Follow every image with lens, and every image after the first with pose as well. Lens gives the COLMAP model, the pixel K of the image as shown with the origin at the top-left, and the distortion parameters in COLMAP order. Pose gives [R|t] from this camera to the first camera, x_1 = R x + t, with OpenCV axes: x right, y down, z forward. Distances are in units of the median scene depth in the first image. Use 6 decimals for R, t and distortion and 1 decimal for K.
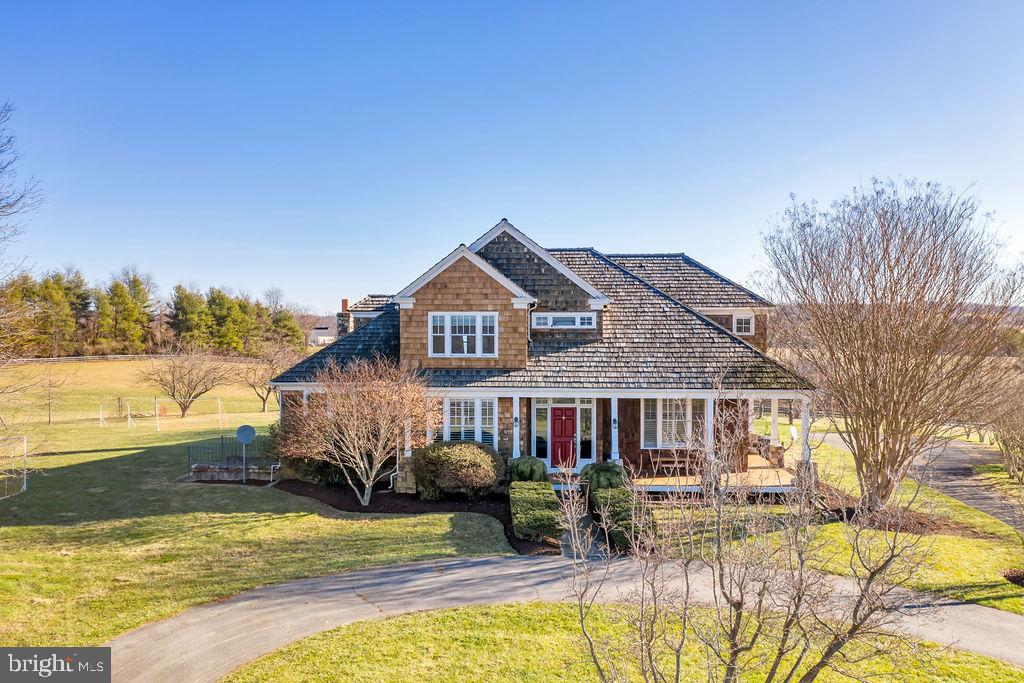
lens RADIAL K [[833.9, 0, 513.6], [0, 833.9, 342.6], [0, 0, 1]] dist [-0.012238, -0.004088]
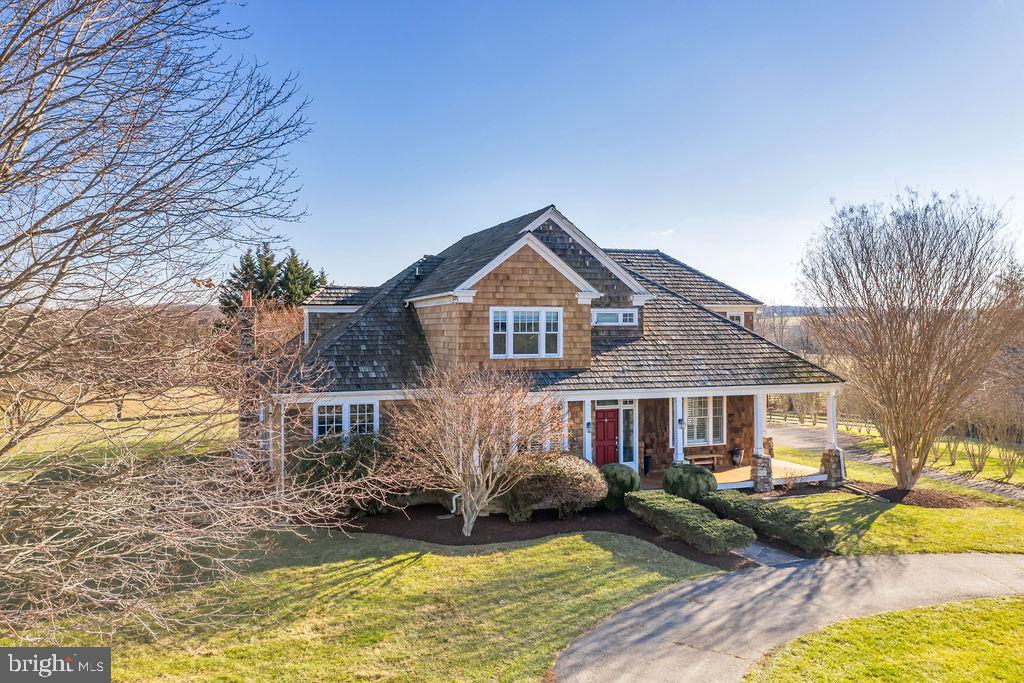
lens RADIAL K [[833.9, 0, 510.9], [0, 833.9, 336.9], [0, 0, 1]] dist [-0.012238, -0.004088]
pose [[0.909164, -0.007218, 0.416376, -0.445611], [0.008939, 0.999958, -0.002184, -0.003106], [-0.416342, 0.005707, 0.909190, 0.197000]]
